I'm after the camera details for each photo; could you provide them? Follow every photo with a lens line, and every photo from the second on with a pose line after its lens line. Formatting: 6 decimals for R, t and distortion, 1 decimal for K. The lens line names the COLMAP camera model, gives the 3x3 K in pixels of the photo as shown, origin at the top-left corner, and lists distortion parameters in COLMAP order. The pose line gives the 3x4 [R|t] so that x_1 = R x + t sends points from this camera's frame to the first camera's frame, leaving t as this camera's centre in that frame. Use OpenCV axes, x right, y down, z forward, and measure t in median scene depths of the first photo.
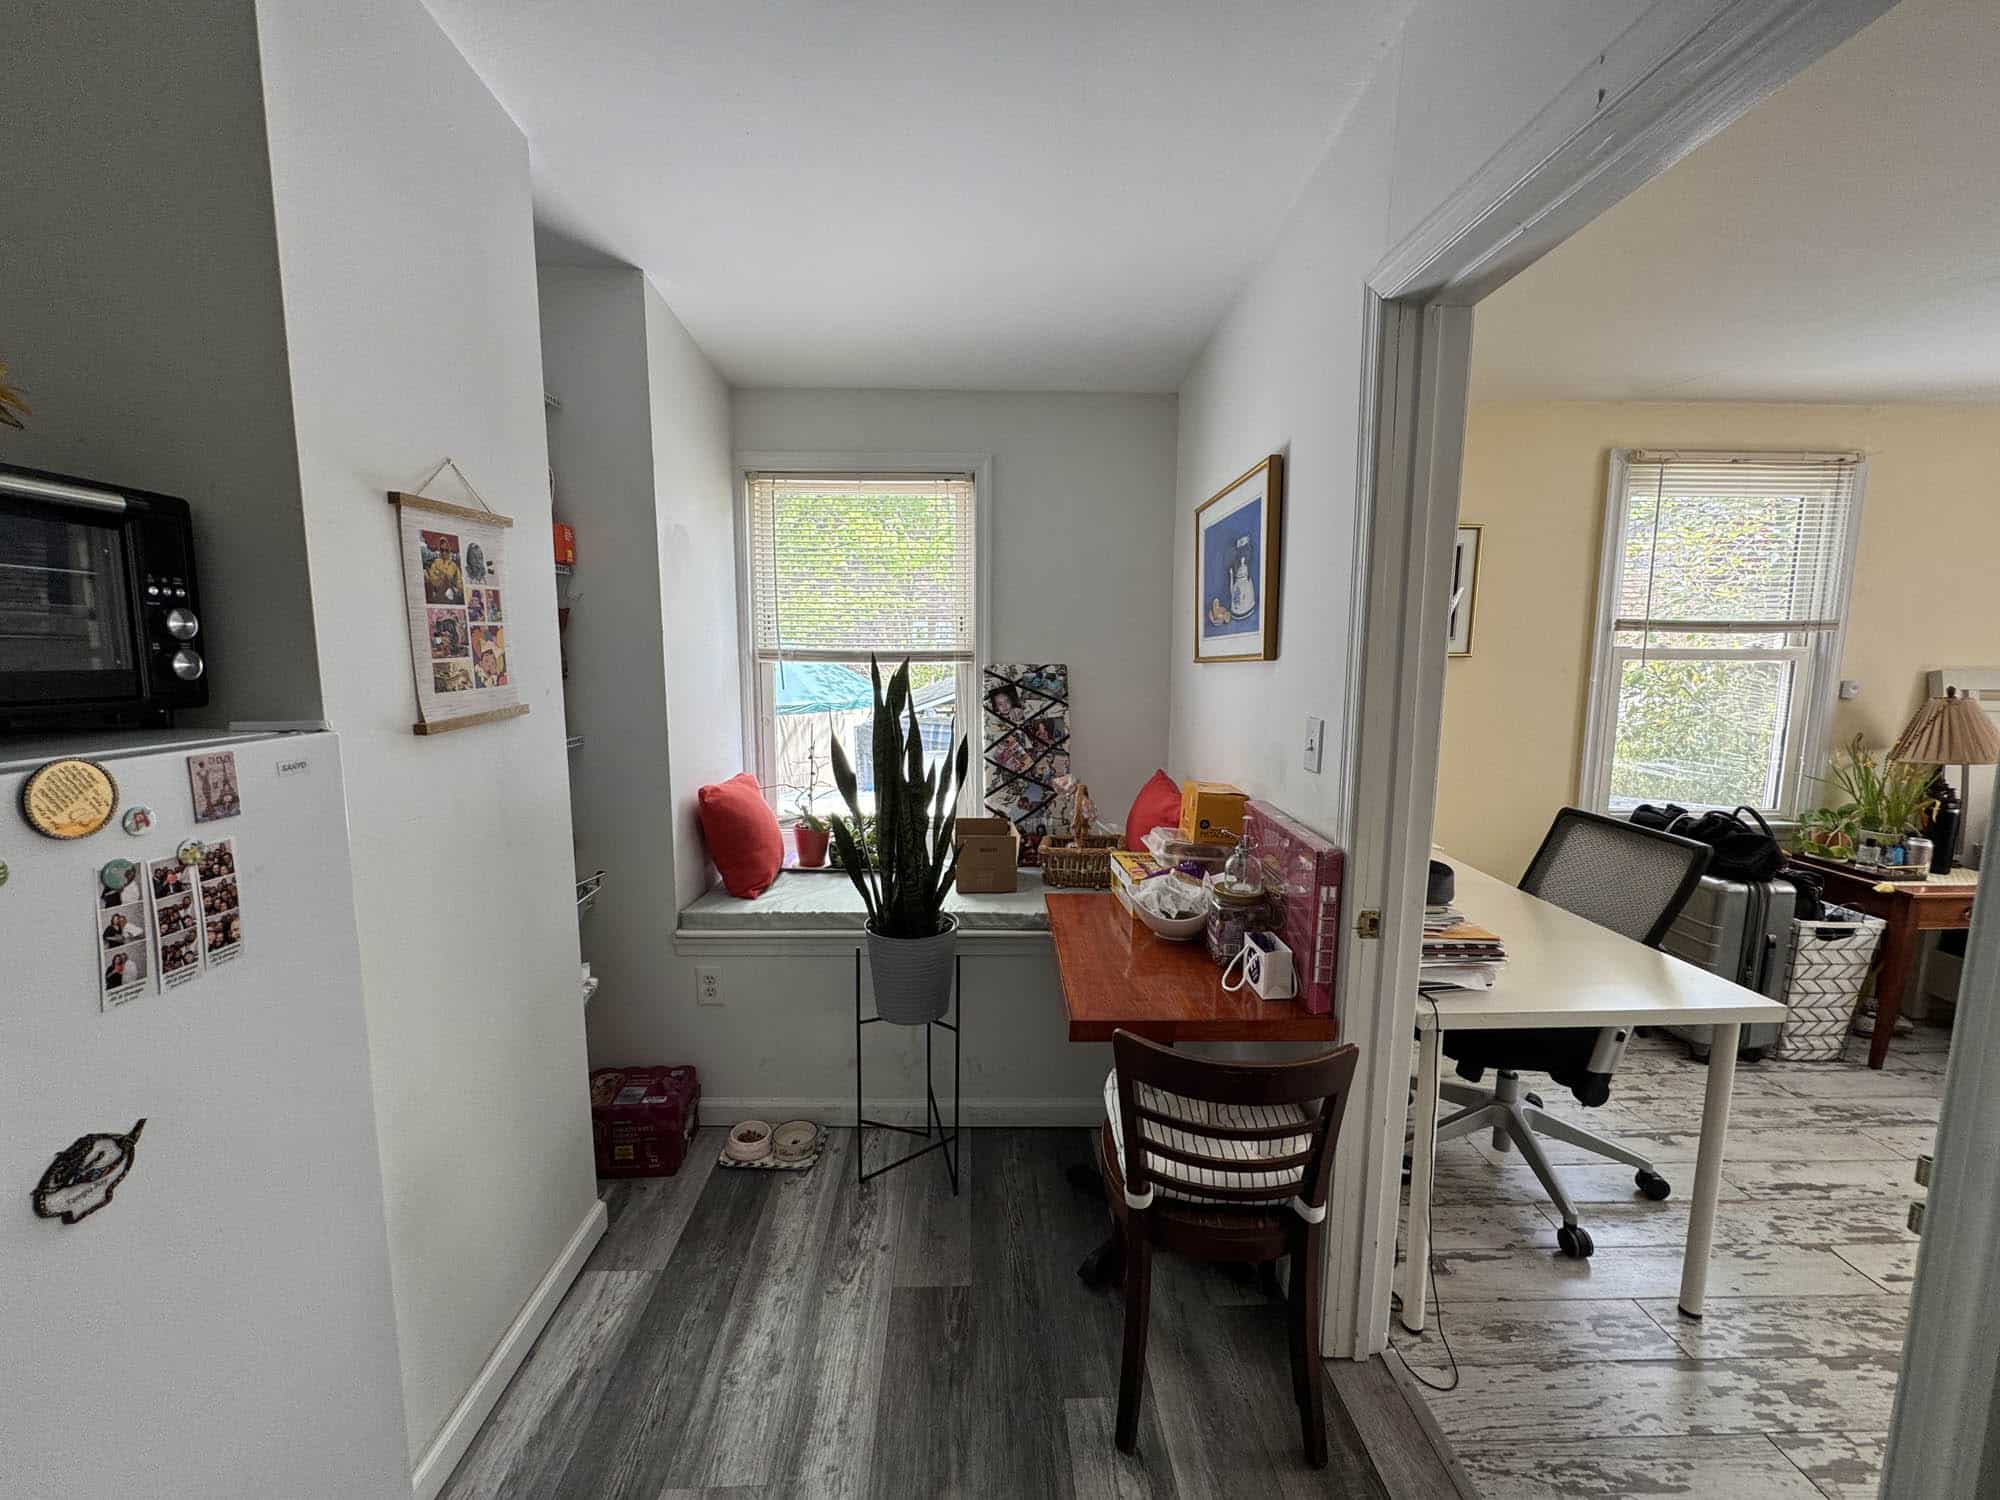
lens RADIAL K [[796.2, 0, 1000.0], [0, 796.2, 750.0], [0, 0, 1]] dist [-0.003583, 0.000115]
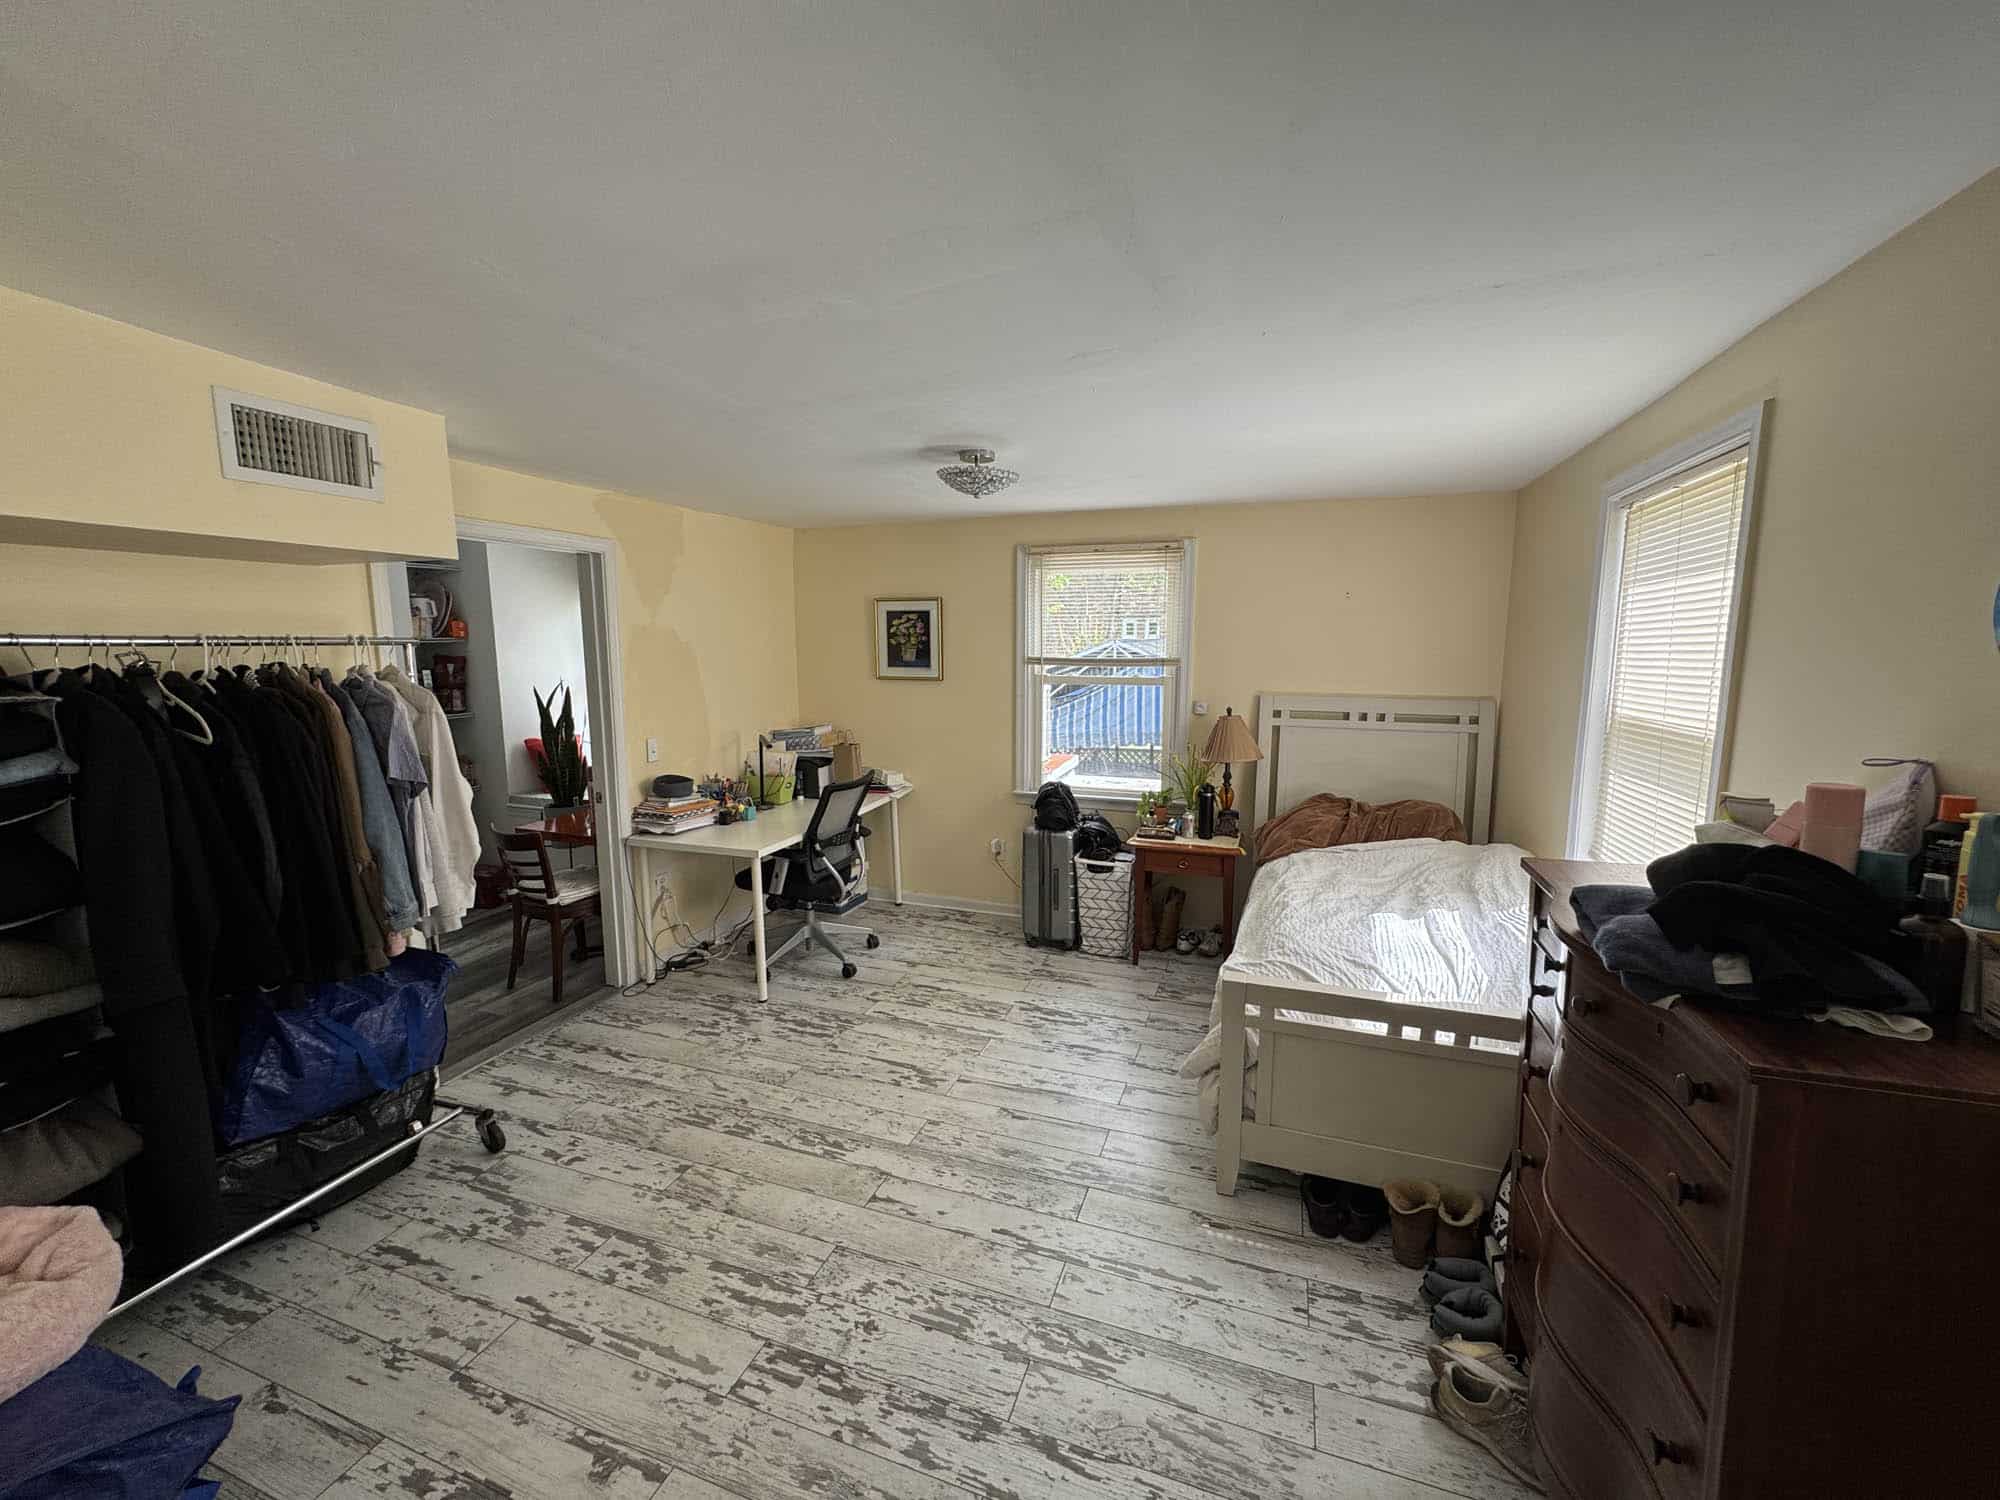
lens RADIAL K [[796.2, 0, 1000.0], [0, 796.2, 750.0], [0, 0, 1]] dist [-0.003583, 0.000115]
pose [[0.933716, 0.047412, -0.354861, 1.293836], [-0.042677, 0.998865, 0.021163, -0.017225], [0.355462, -0.004616, 0.934679, -0.445441]]
